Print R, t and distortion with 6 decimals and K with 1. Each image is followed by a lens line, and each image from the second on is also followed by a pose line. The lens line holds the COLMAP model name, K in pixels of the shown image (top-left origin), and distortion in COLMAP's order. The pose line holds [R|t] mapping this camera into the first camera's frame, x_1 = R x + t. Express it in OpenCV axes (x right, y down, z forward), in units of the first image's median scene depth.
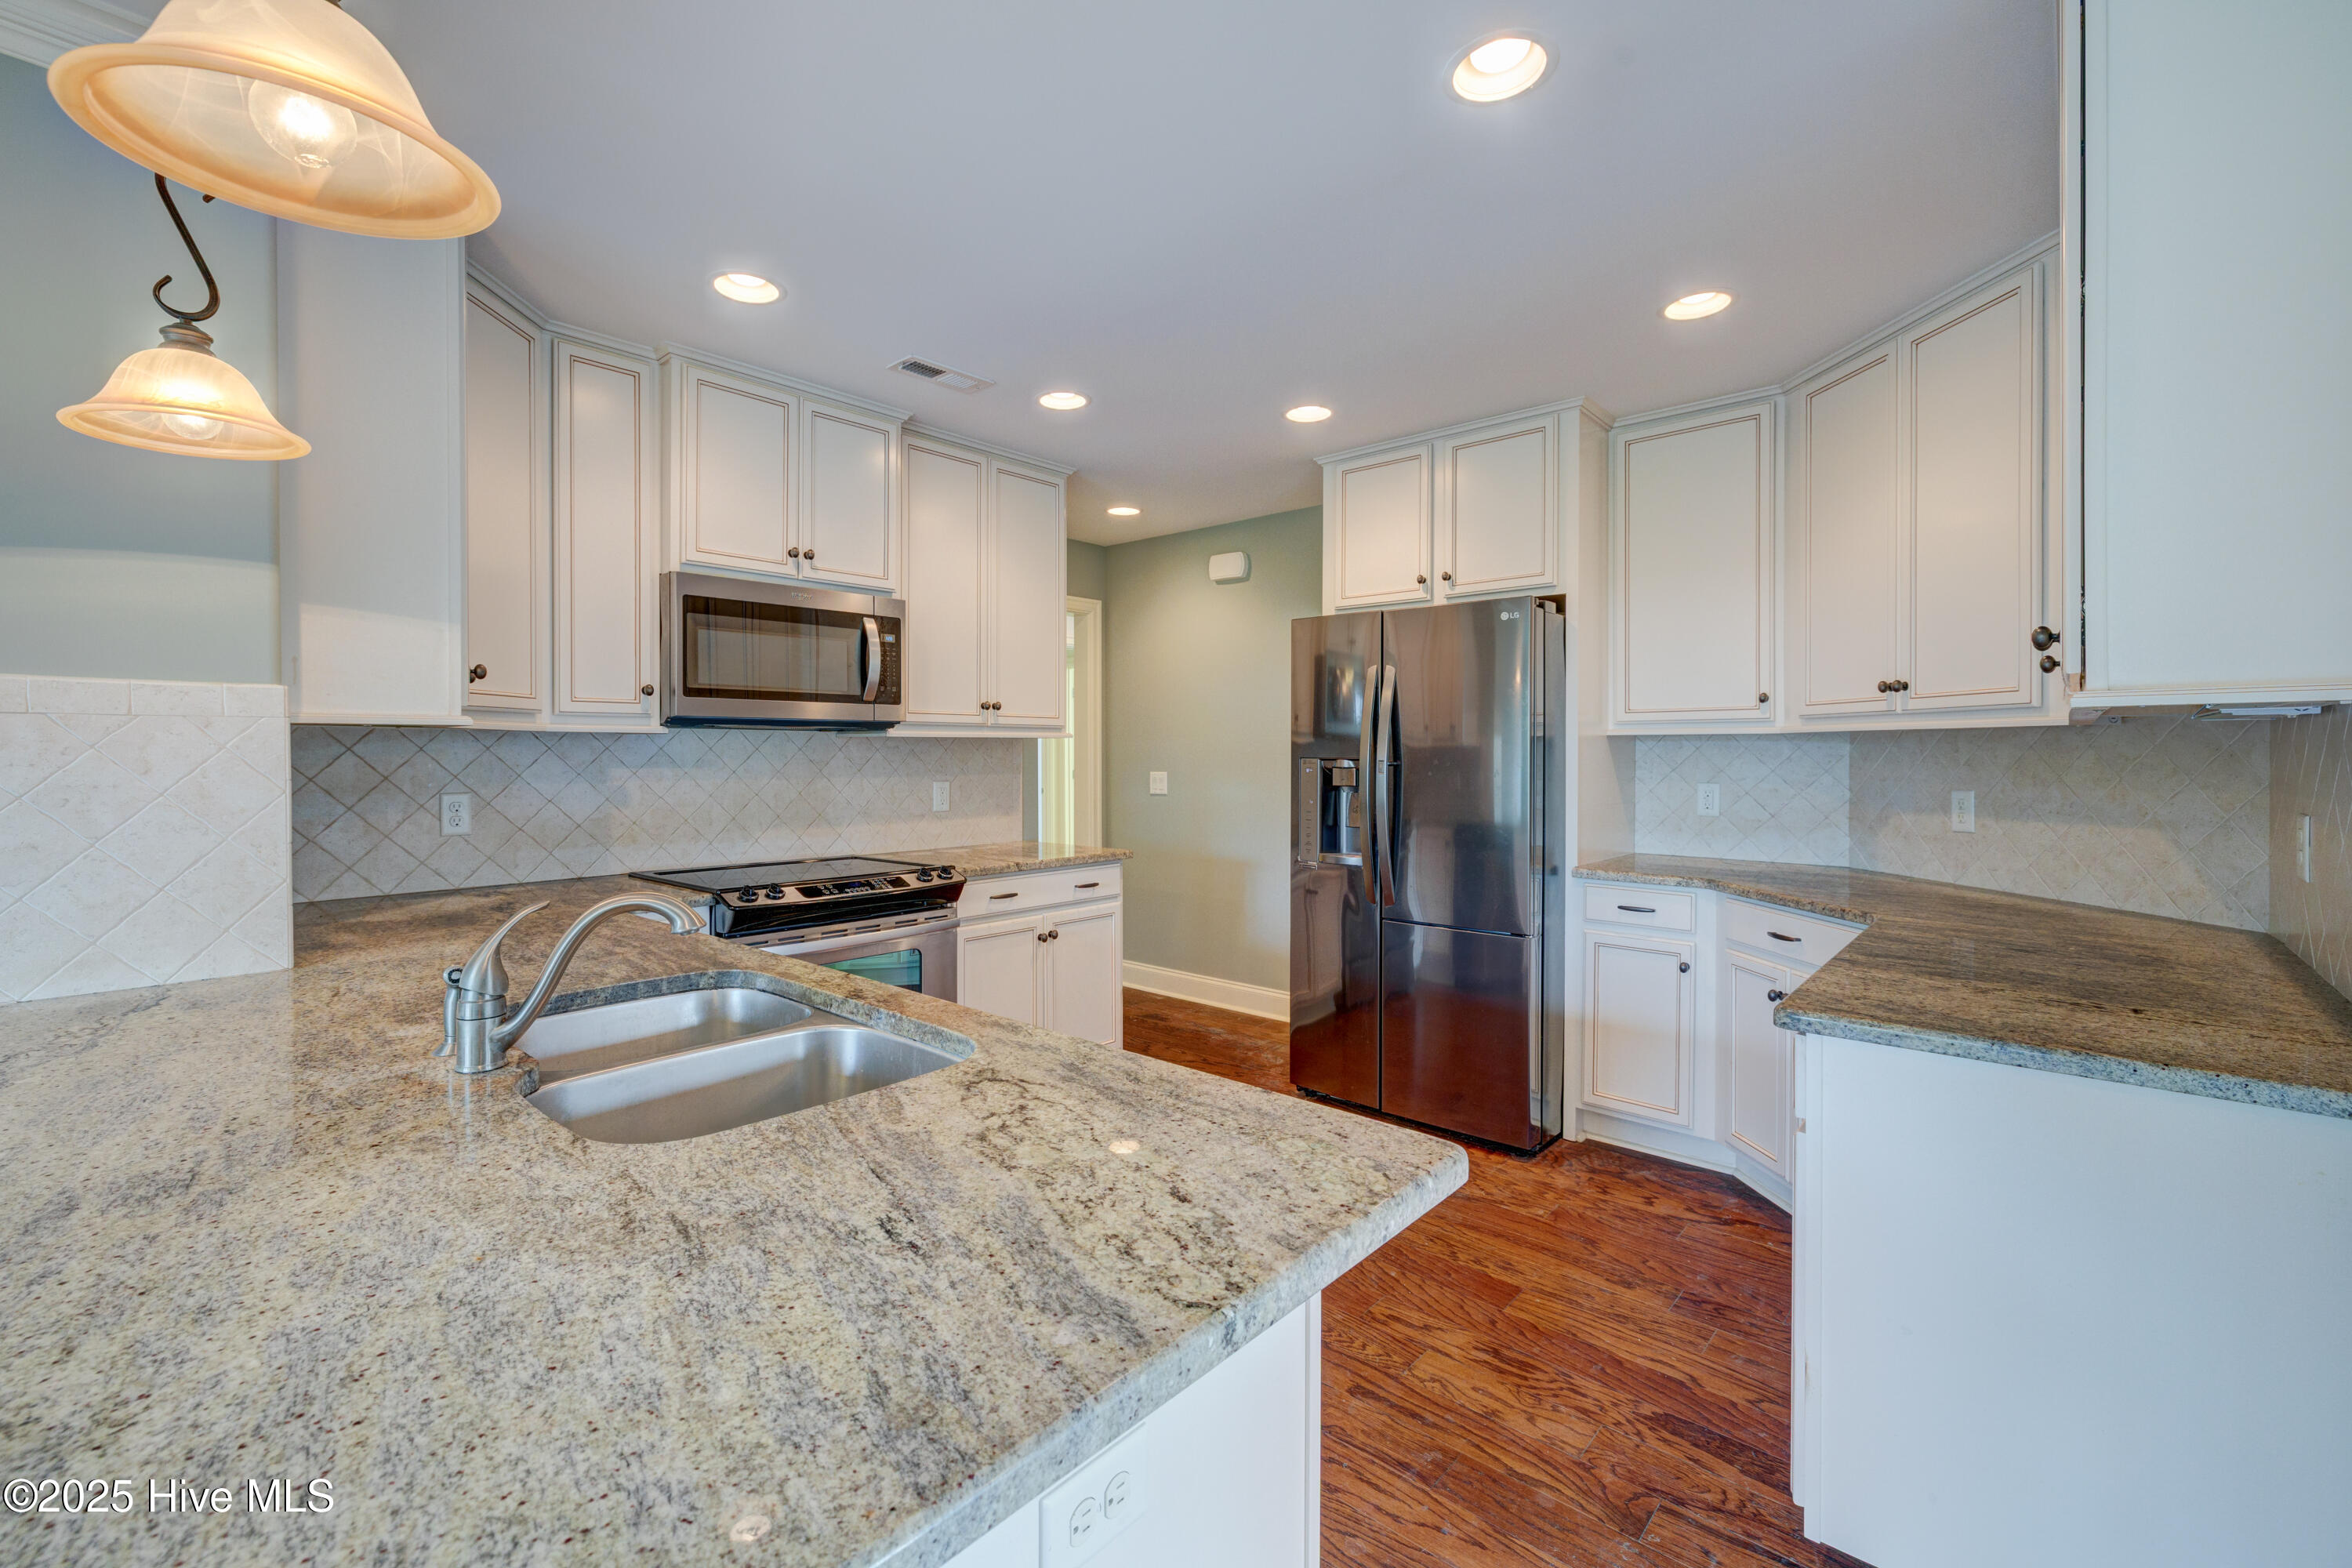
lens RADIAL K [[1007.8, 0, 1180.0], [0, 1007.8, 765.0], [0, 0, 1]] dist [0.002468, 0.000021]
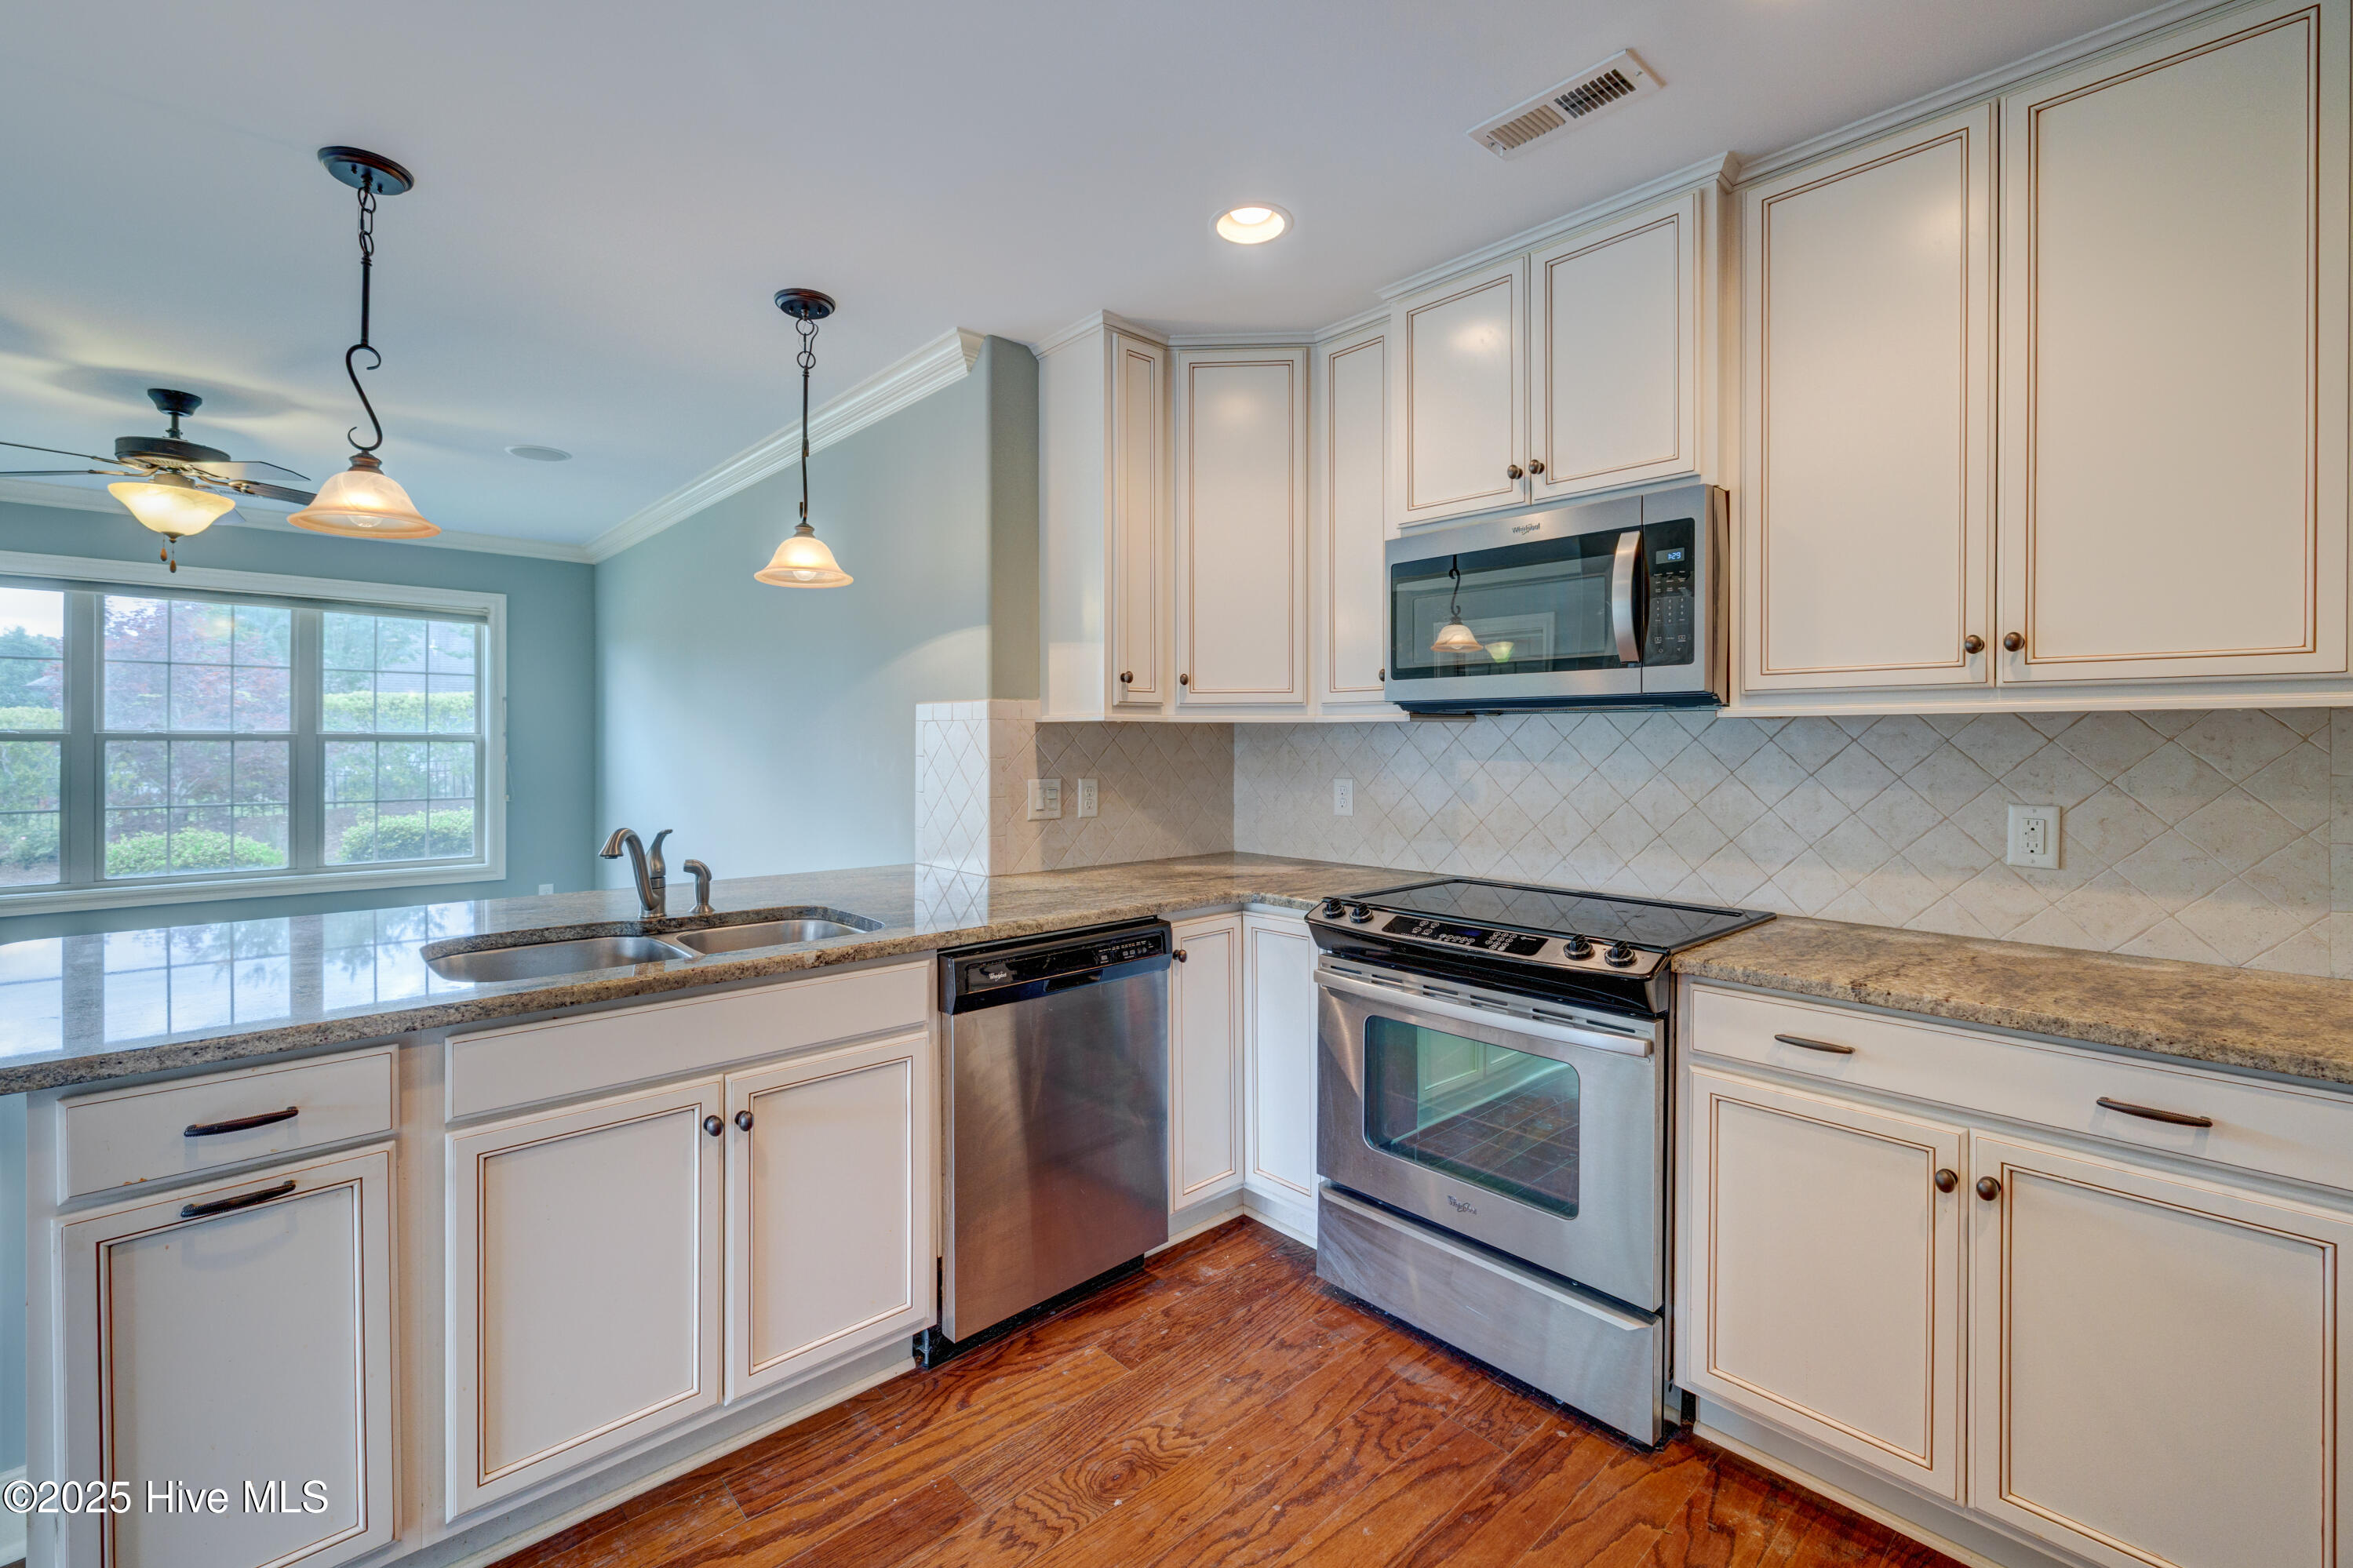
lens RADIAL K [[1008.1, 0, 1178.2], [0, 1008.1, 740.5], [0, 0, 1]] dist [0.002468, 0.000021]
pose [[-0.116485, -0.001938, -0.993191, 0.343856], [-0.016525, 0.999863, -0.000013, -0.009271], [0.993055, 0.016411, -0.116501, 0.766347]]
